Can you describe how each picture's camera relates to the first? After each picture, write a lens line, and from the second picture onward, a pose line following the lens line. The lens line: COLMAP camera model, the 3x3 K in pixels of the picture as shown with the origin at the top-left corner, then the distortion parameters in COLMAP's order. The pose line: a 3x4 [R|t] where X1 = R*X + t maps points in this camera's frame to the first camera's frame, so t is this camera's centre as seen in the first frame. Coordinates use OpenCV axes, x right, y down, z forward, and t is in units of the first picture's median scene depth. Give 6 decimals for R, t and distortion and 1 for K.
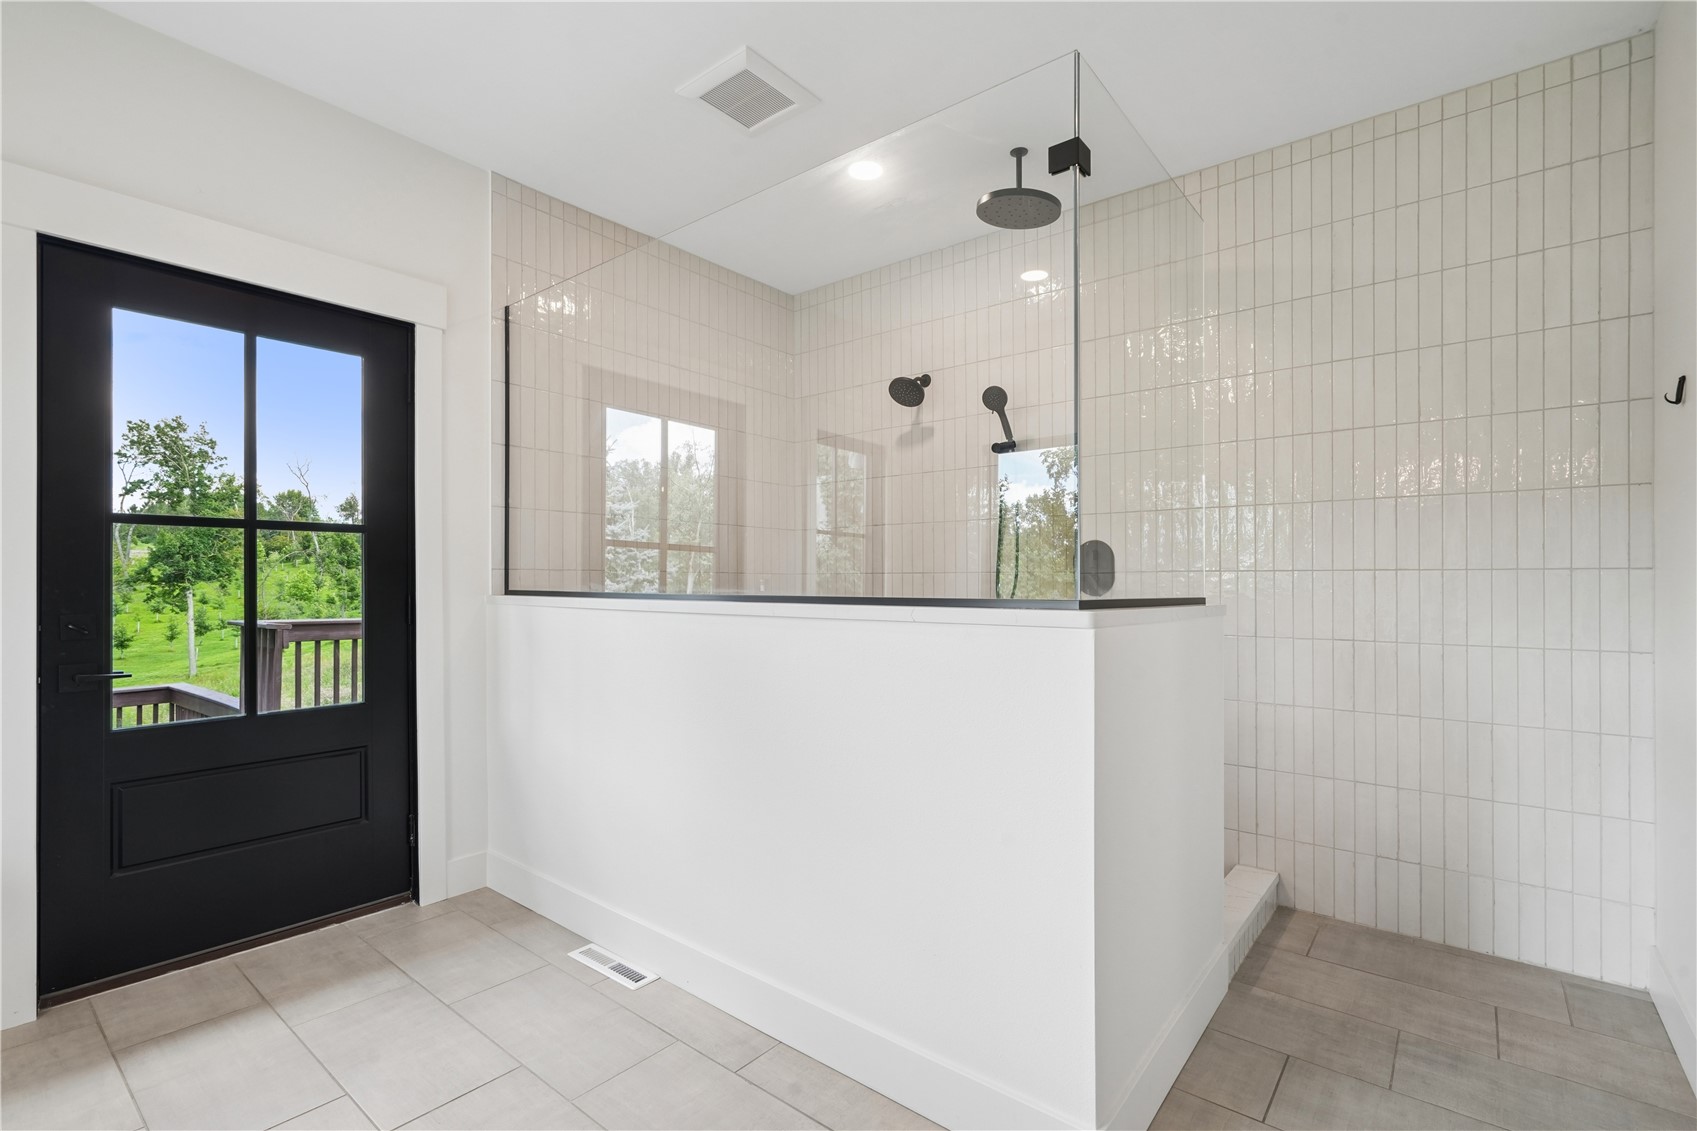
lens RADIAL K [[766.4, 0, 842.9], [0, 766.4, 576.5], [0, 0, 1]] dist [-0.001958, 0.000152]
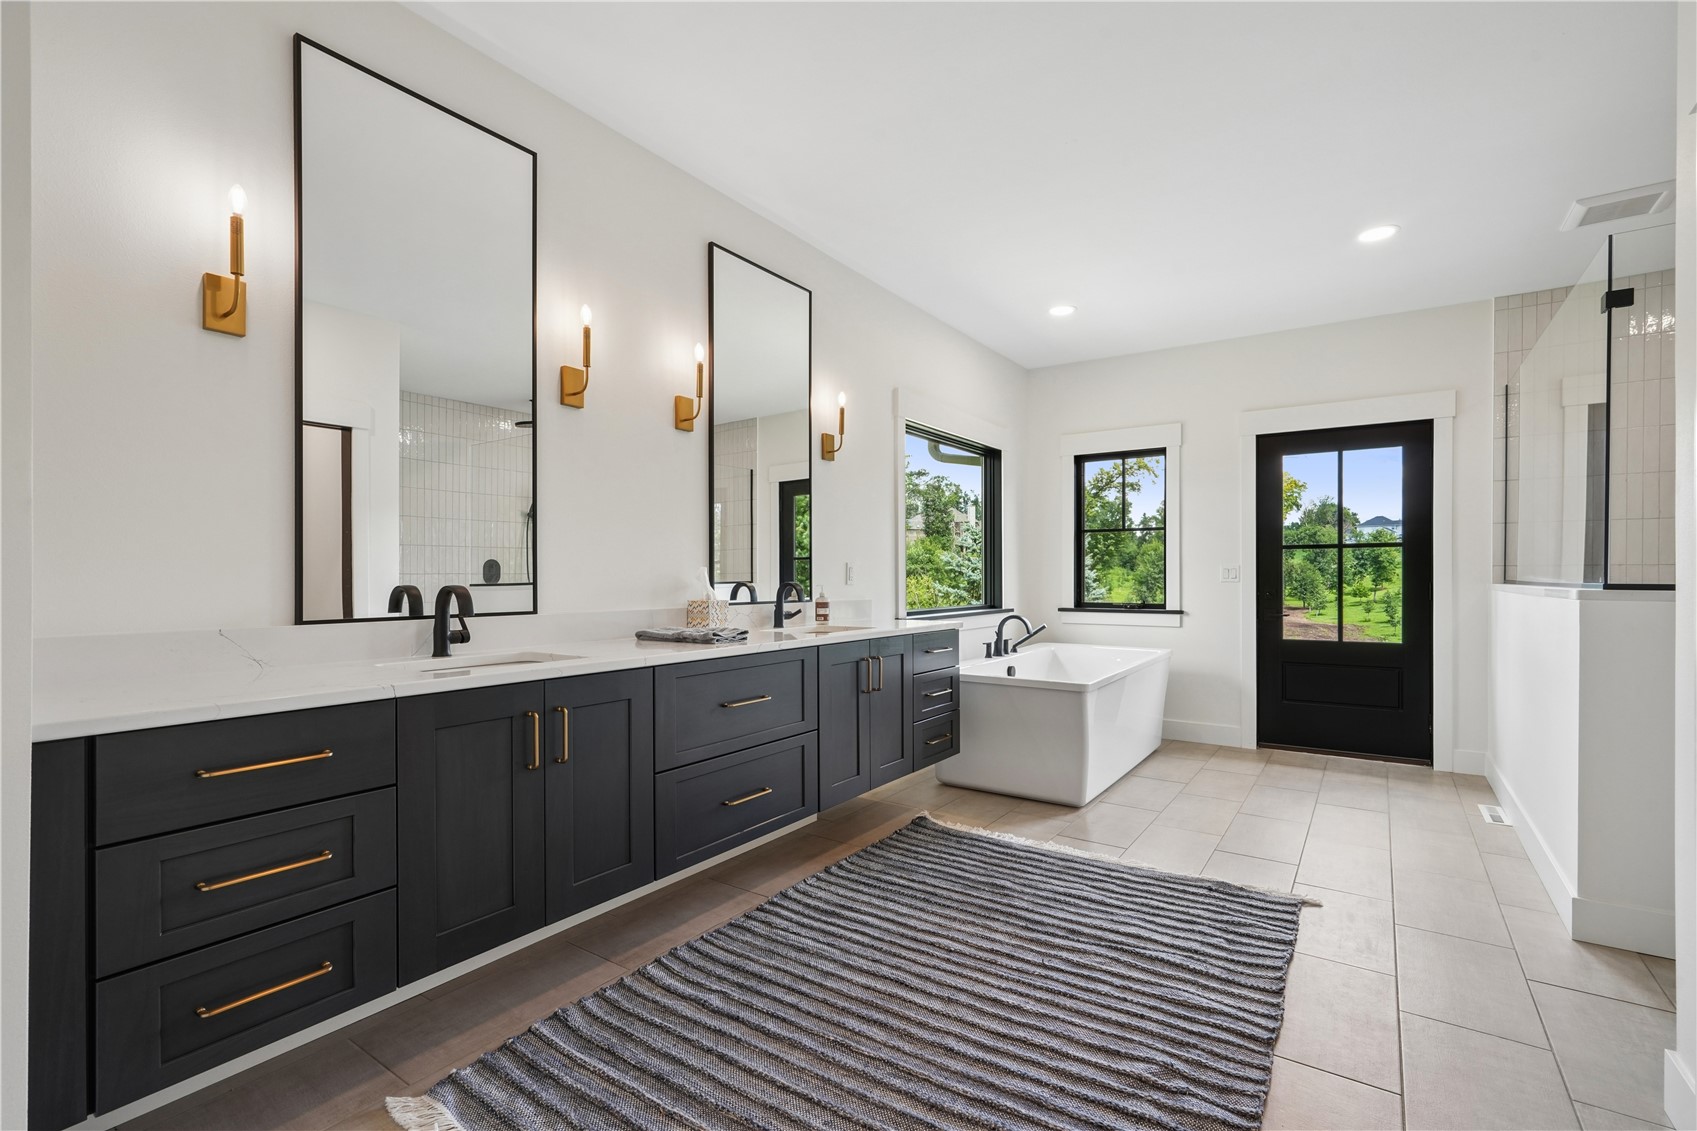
lens RADIAL K [[766.4, 0, 842.9], [0, 766.4, 576.5], [0, 0, 1]] dist [-0.001958, 0.000152]
pose [[0.080325, 0.005315, -0.996755, 1.030220], [0.003859, 0.999977, 0.005643, -0.004117], [0.996761, -0.004299, 0.080303, -0.421530]]
